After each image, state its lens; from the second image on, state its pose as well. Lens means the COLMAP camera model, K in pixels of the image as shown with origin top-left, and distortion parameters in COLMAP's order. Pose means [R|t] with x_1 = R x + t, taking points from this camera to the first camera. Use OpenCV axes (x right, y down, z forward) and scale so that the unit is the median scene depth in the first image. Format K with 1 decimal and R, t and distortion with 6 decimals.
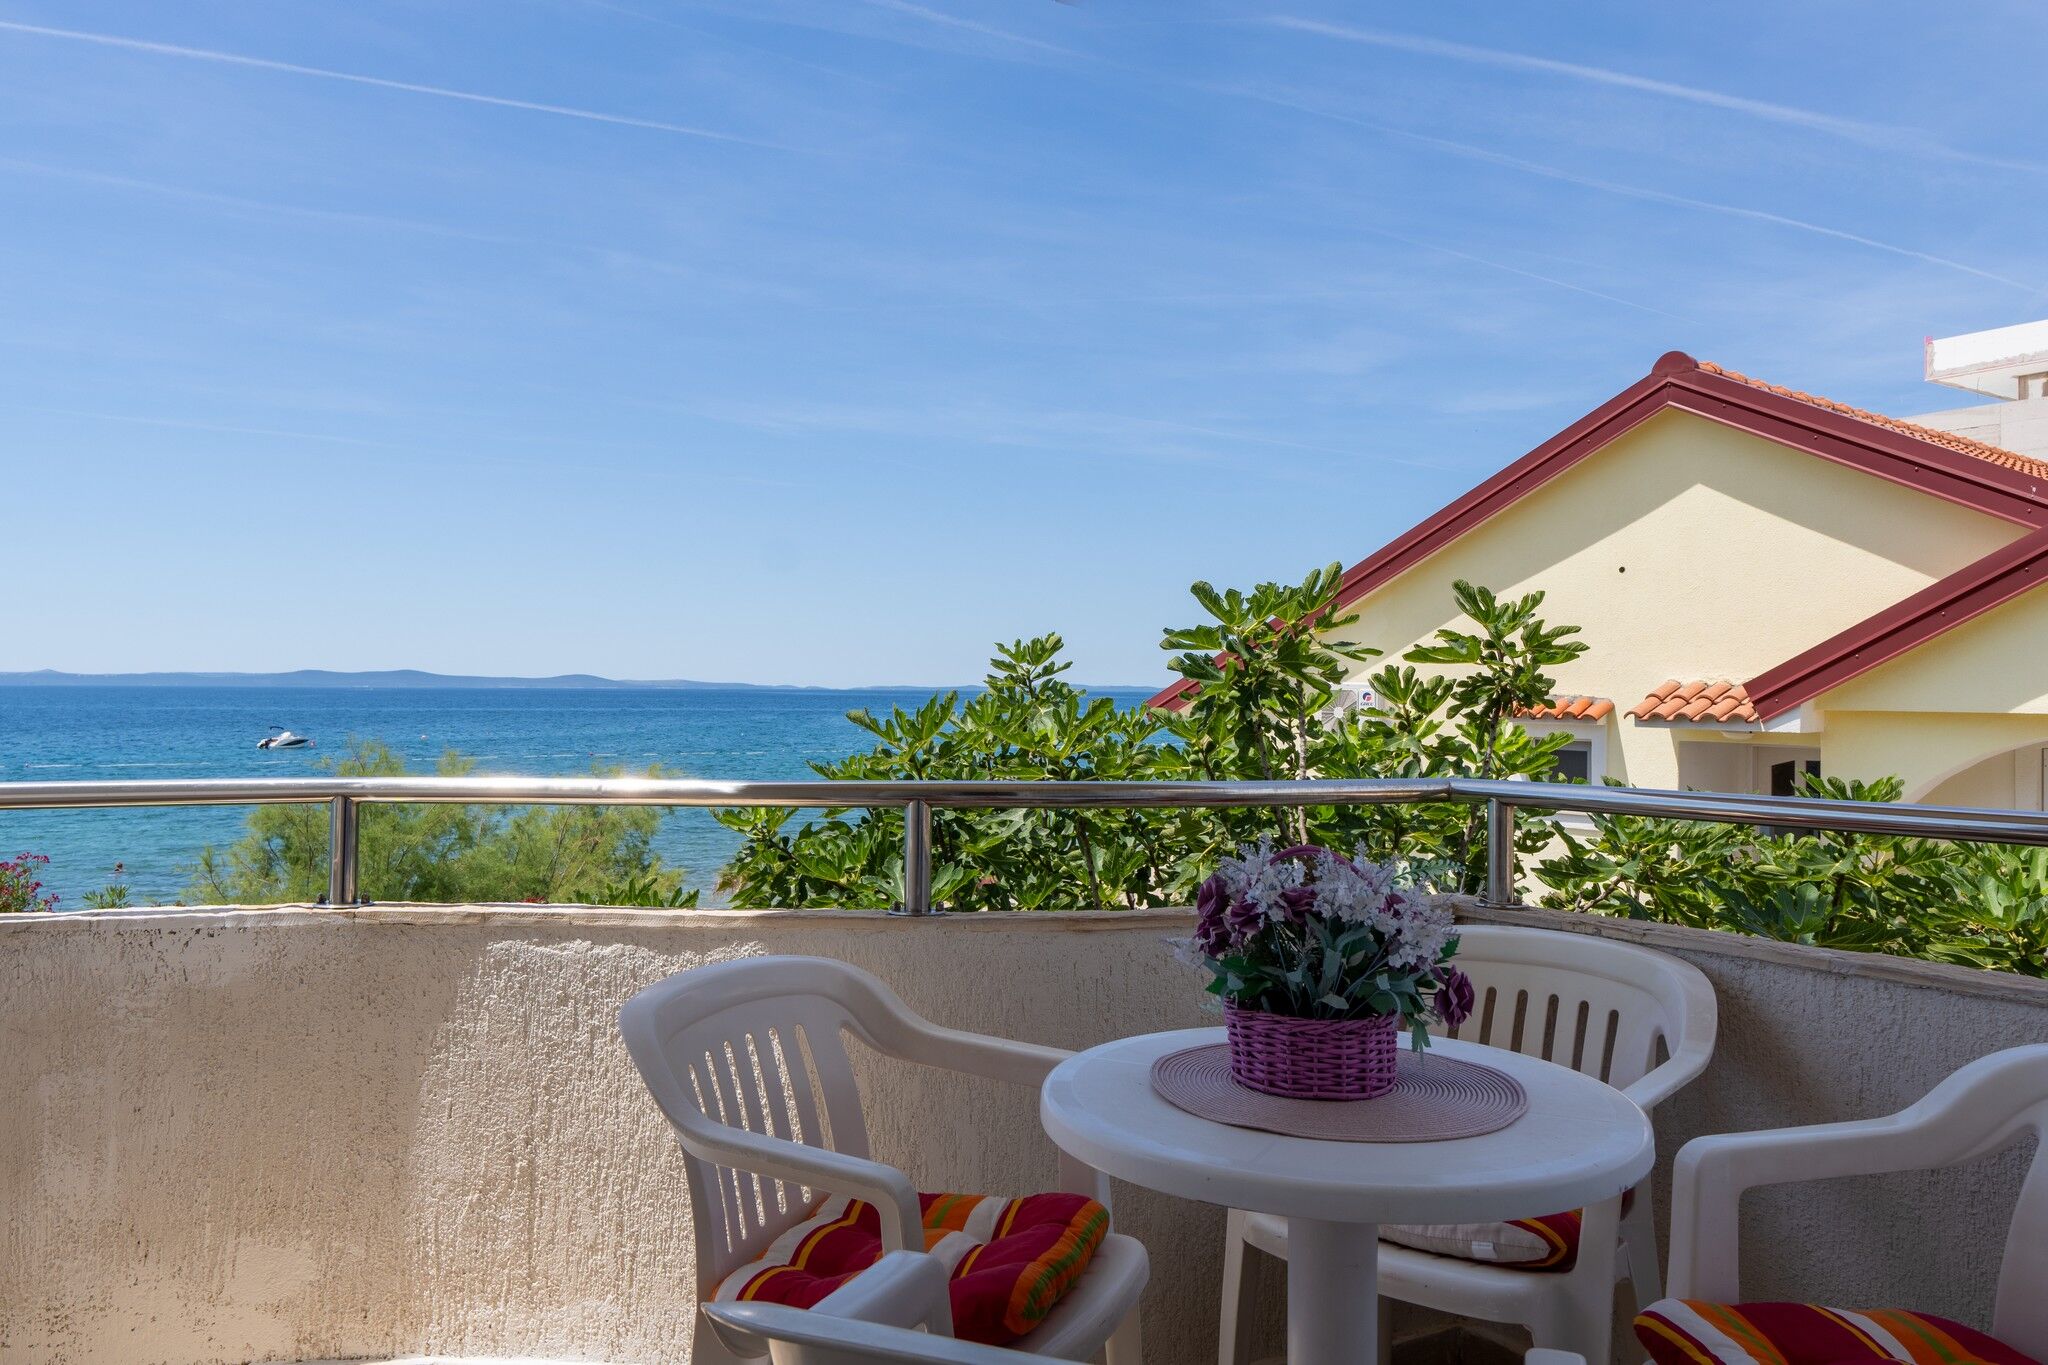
lens RADIAL K [[1449.2, 0, 1024.6], [0, 1449.2, 687.2], [0, 0, 1]] dist [0.002133, -0.009157]
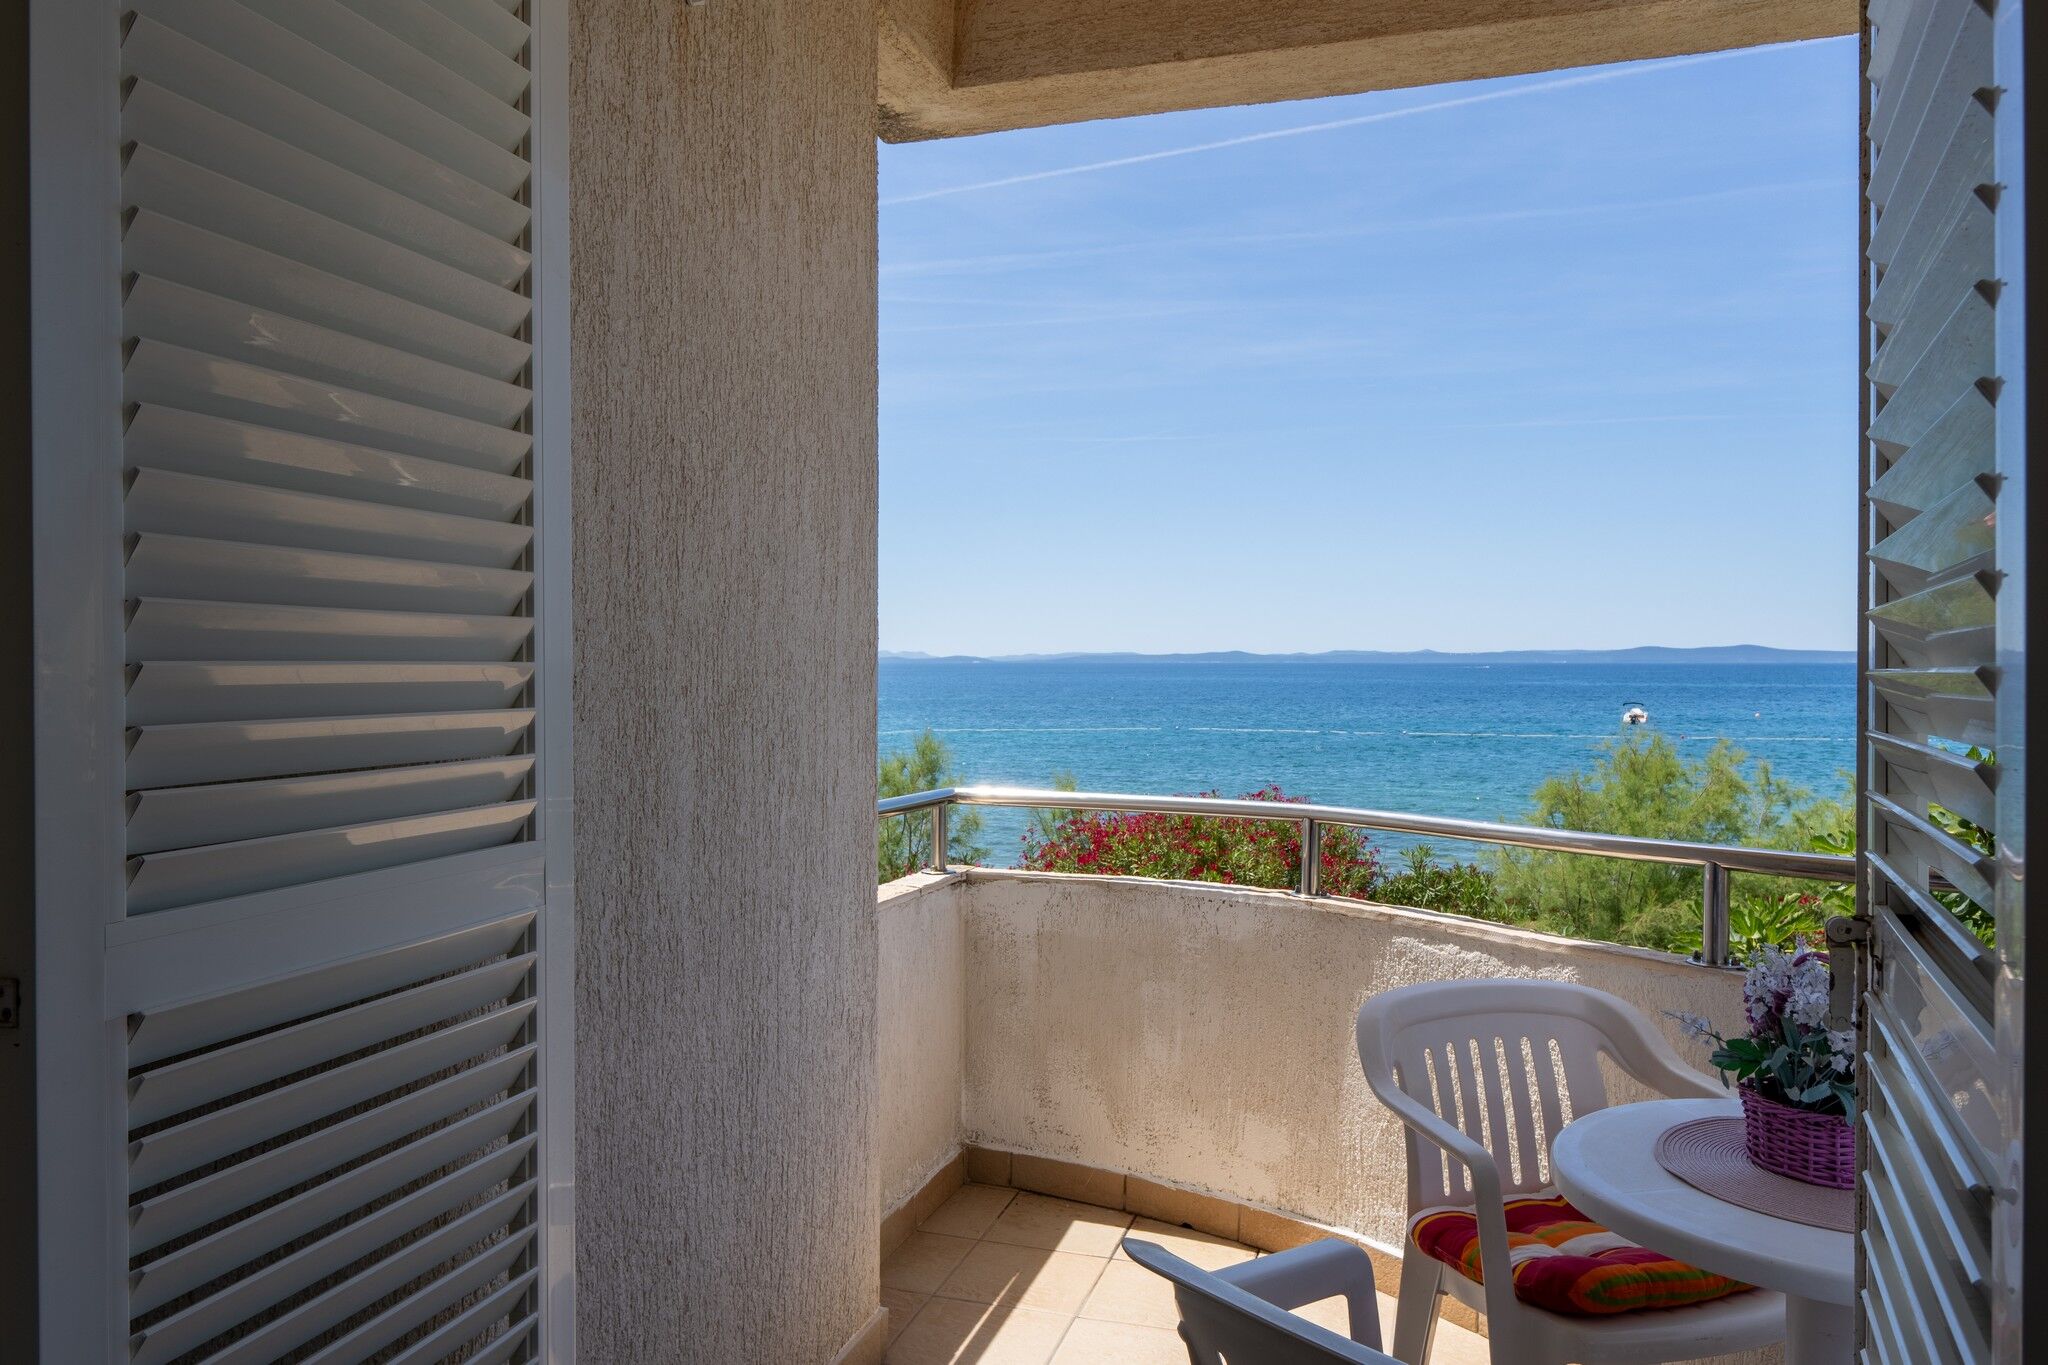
lens RADIAL K [[1449.2, 0, 1017.0], [0, 1449.2, 674.1], [0, 0, 1]] dist [0.002133, -0.009157]
pose [[0.641630, 0.000697, -0.767014, 0.434987], [0.006076, 0.999964, 0.005991, -0.076122], [0.766990, -0.008505, 0.641602, -0.119826]]
